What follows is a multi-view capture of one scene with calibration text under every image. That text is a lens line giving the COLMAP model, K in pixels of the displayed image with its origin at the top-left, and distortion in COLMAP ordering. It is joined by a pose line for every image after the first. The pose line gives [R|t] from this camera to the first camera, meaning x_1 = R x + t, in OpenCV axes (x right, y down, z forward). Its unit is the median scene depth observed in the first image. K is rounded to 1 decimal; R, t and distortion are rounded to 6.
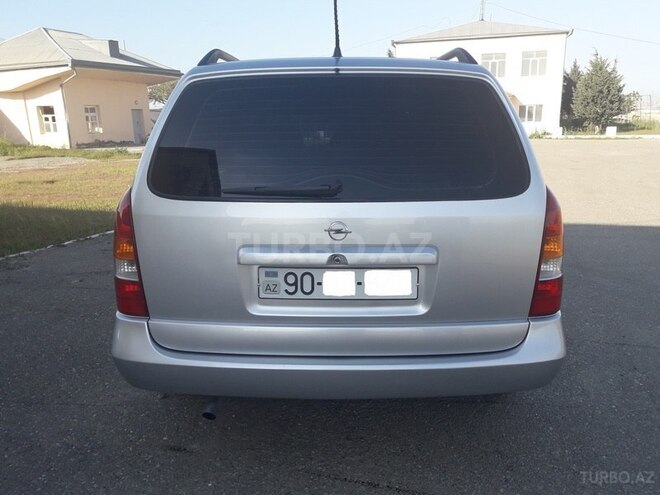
lens RADIAL K [[569.0, 0, 330.0], [0, 569.0, 247.5], [0, 0, 1]] dist [0.001743, 0.004973]
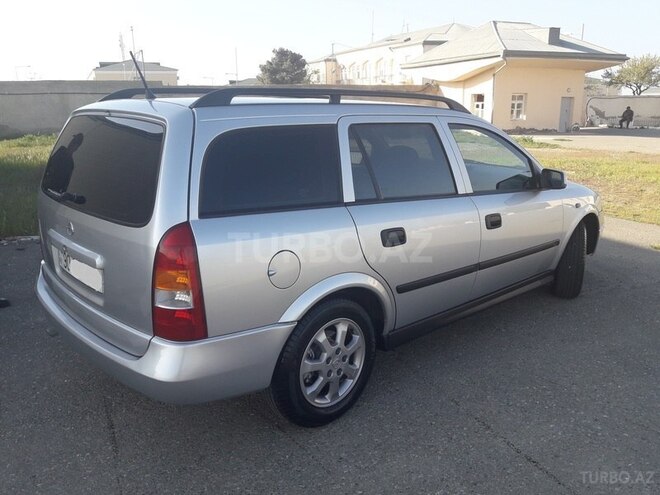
lens RADIAL K [[569.0, 0, 330.0], [0, 569.0, 247.5], [0, 0, 1]] dist [0.001743, 0.004973]
pose [[0.666645, 0.198241, -0.718529, 0.152264], [-0.176066, 0.978585, 0.106638, -0.024949], [0.724282, 0.055419, 0.687273, 0.053870]]
